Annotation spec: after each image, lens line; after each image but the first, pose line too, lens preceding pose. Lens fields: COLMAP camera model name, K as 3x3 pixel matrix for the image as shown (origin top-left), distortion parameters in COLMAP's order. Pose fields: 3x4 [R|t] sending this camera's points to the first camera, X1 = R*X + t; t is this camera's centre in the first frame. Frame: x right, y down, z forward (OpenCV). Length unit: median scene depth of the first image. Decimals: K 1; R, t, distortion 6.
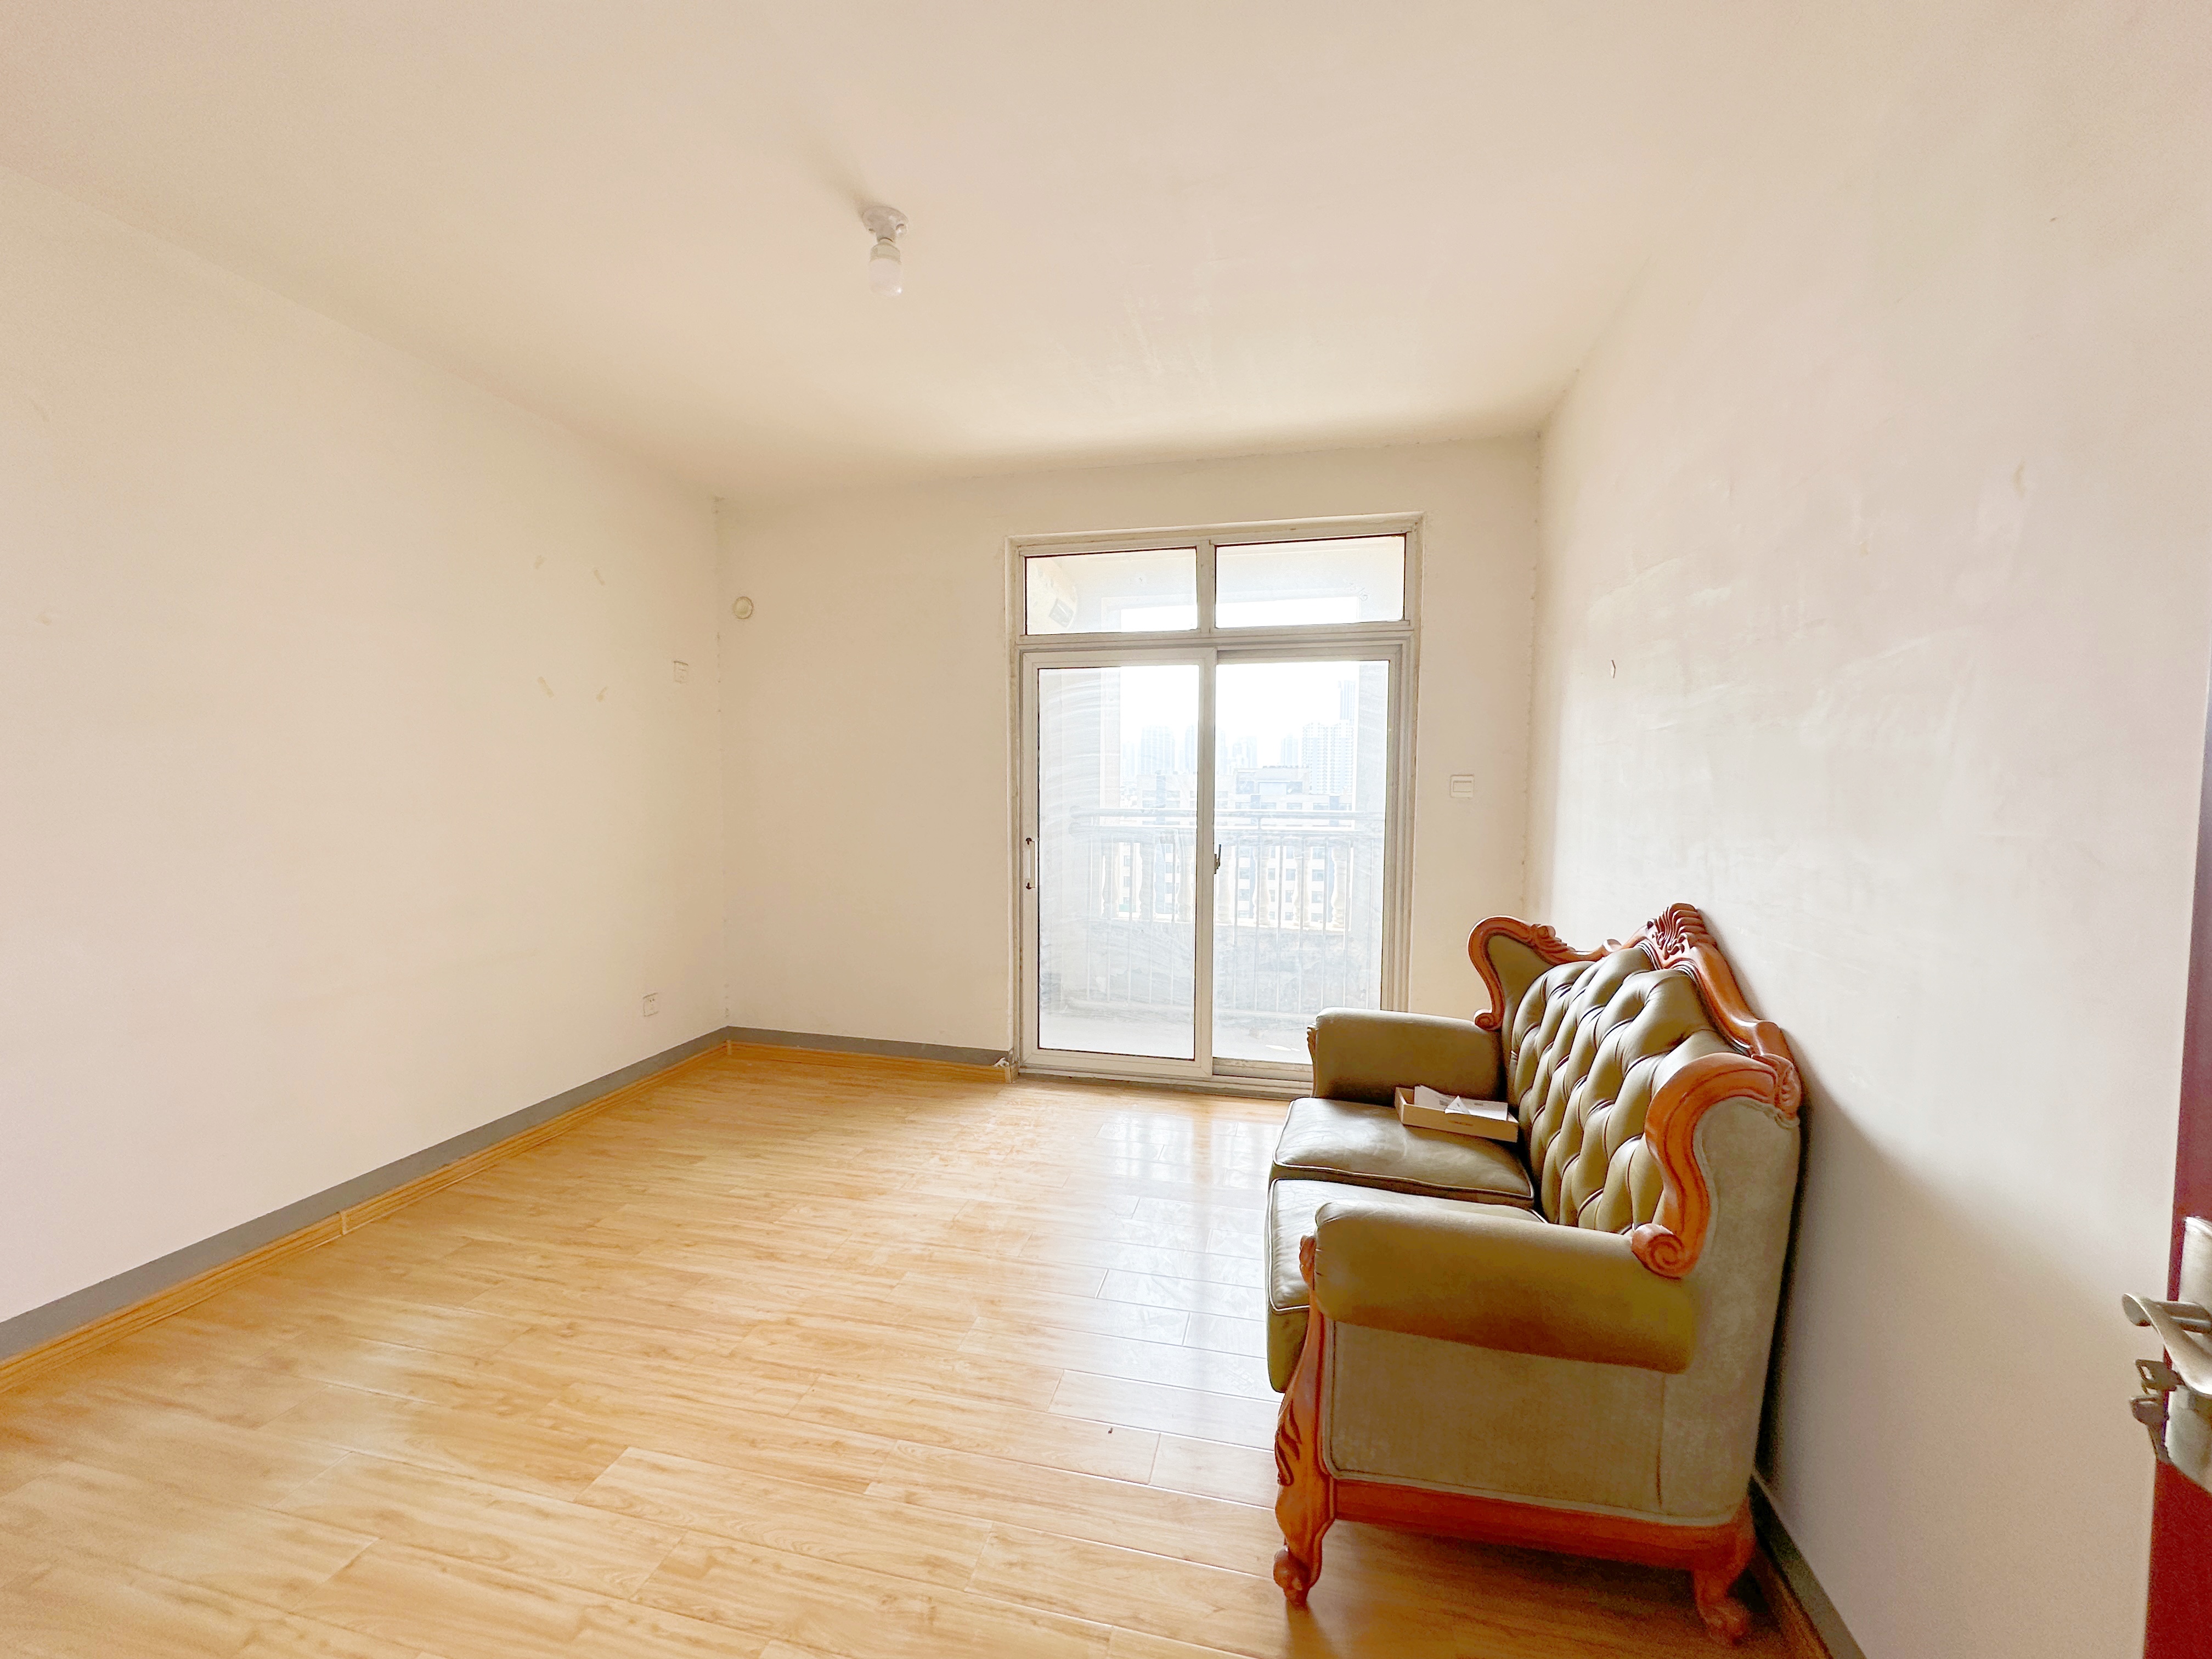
lens RADIAL K [[888.8, 0, 1111.3], [0, 888.8, 831.2], [0, 0, 1]] dist [-0.000186, -0.000065]
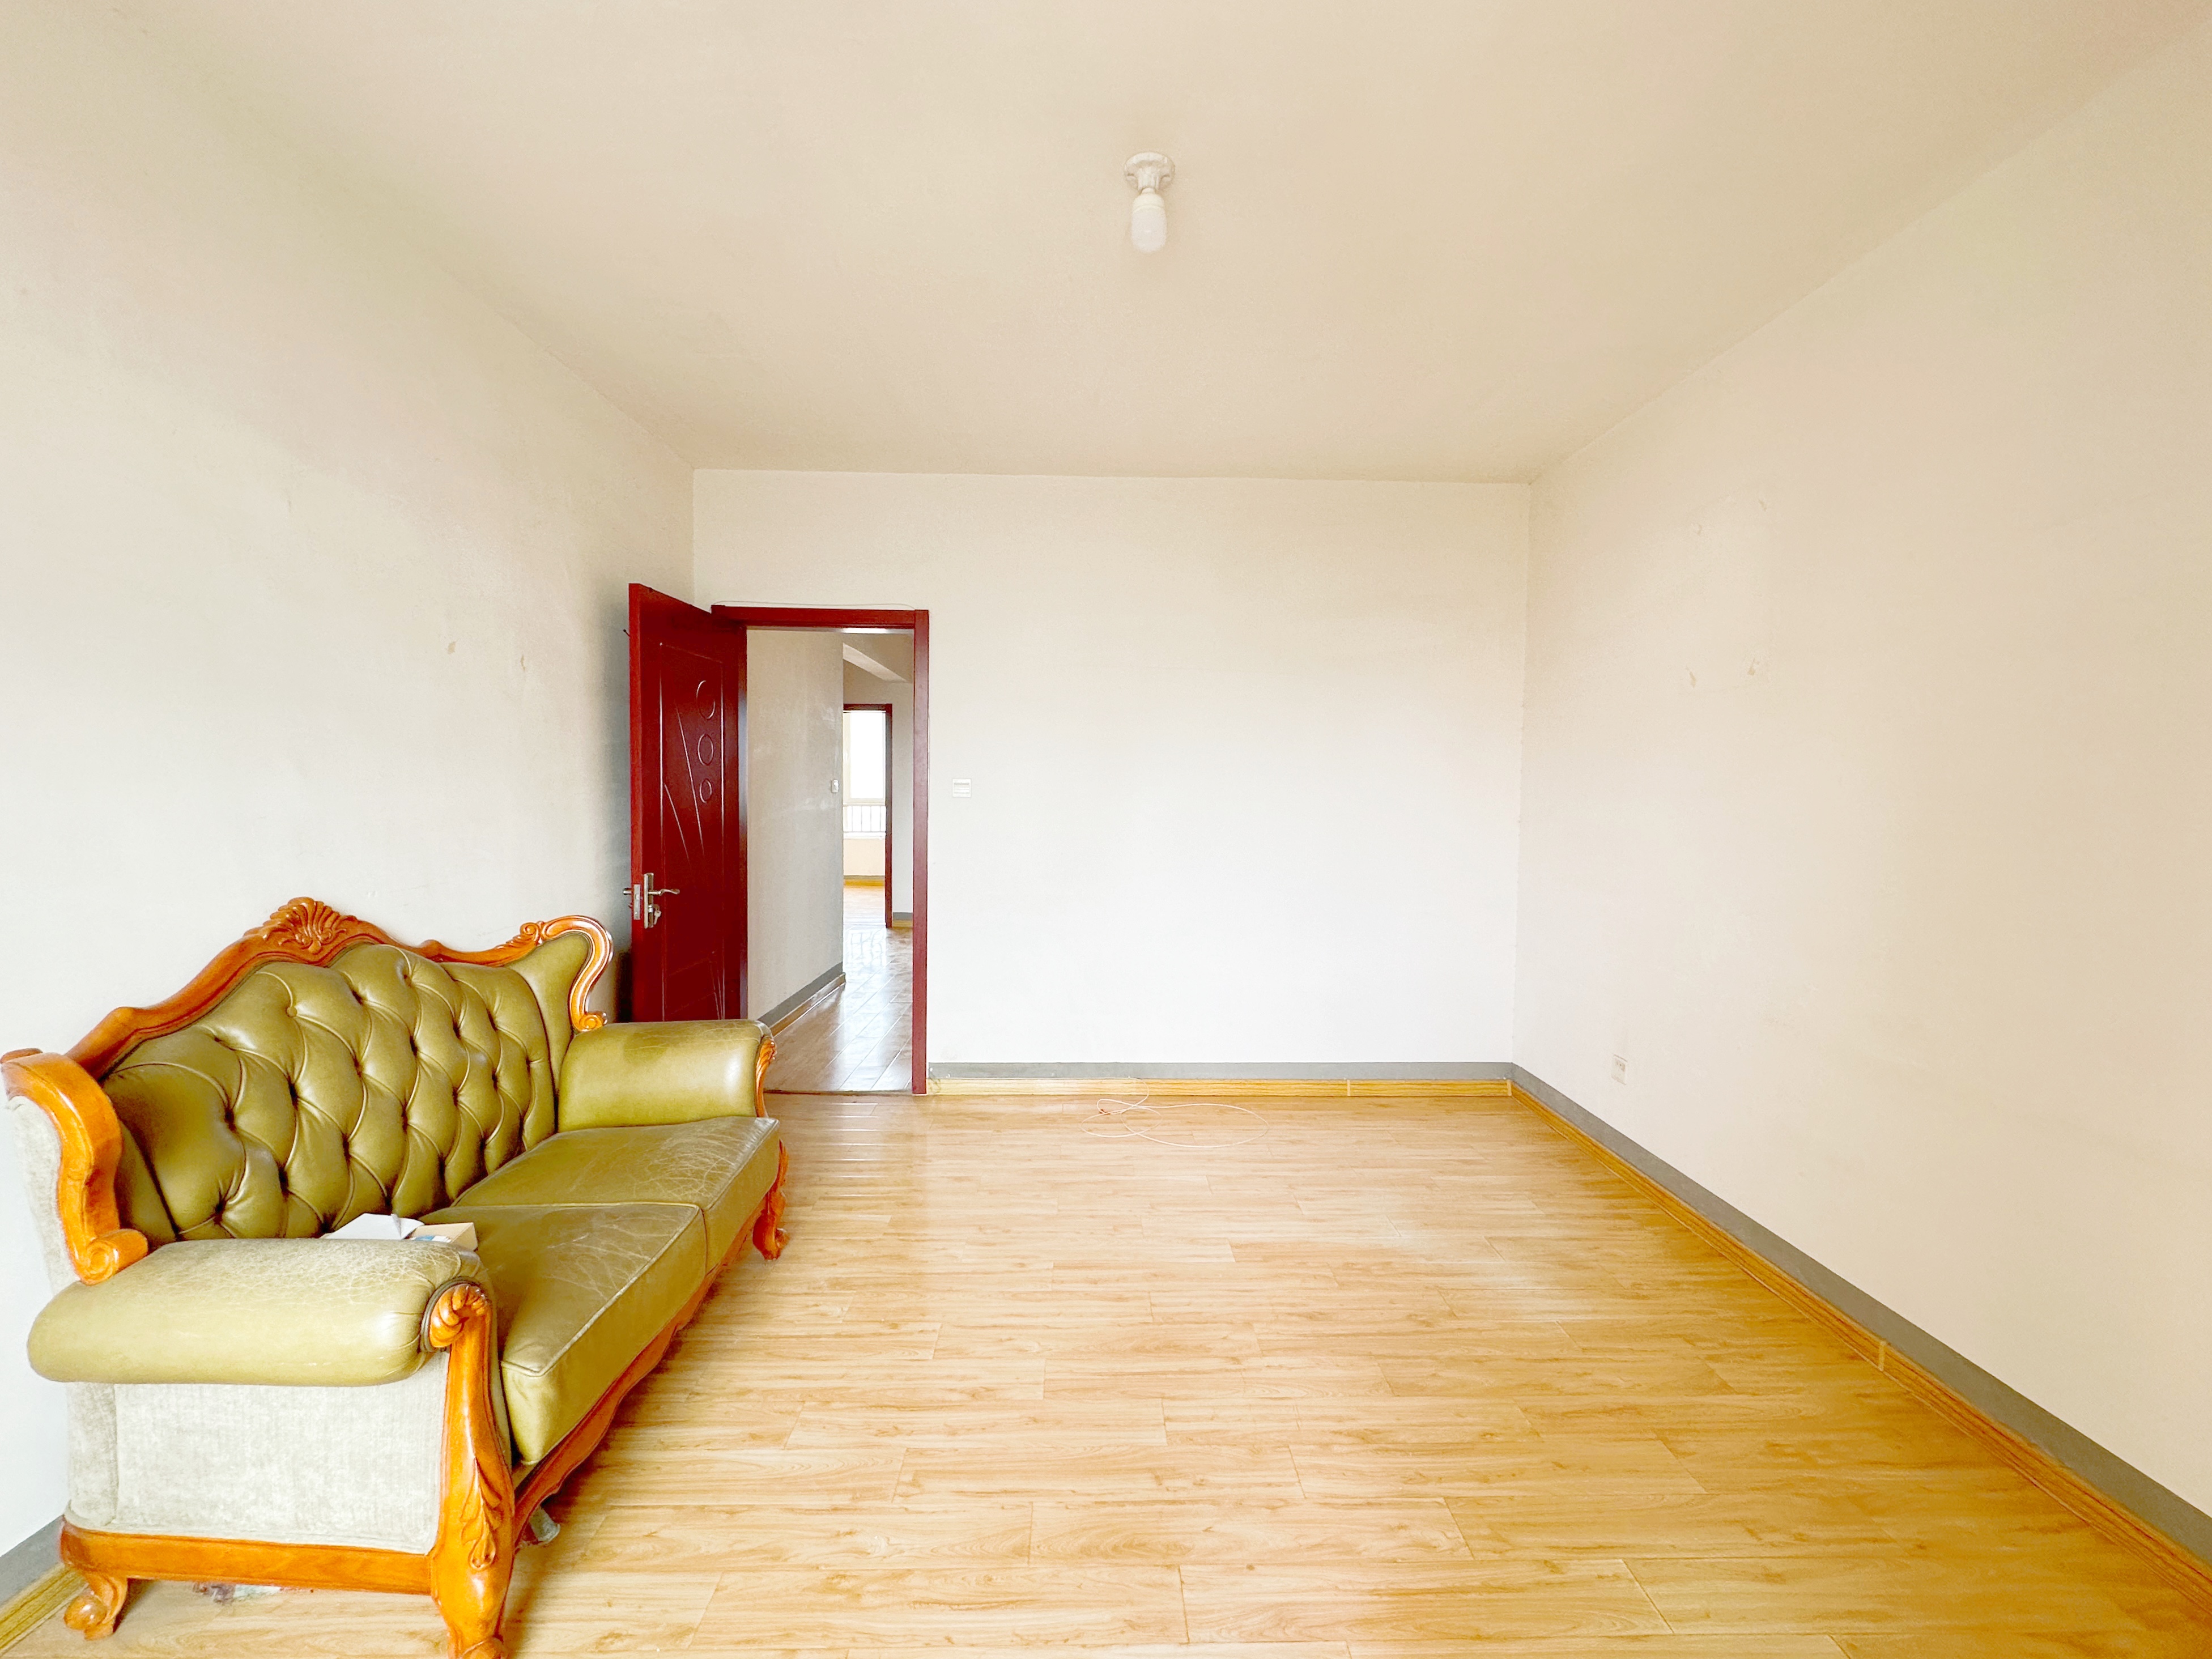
lens RADIAL K [[888.8, 0, 1105.2], [0, 888.8, 826.7], [0, 0, 1]] dist [-0.000186, -0.000065]
pose [[-0.967407, -0.002891, -0.253211, 0.014477], [-0.028904, 0.994660, 0.099072, -0.103976], [0.251572, 0.103162, -0.962325, 1.782020]]
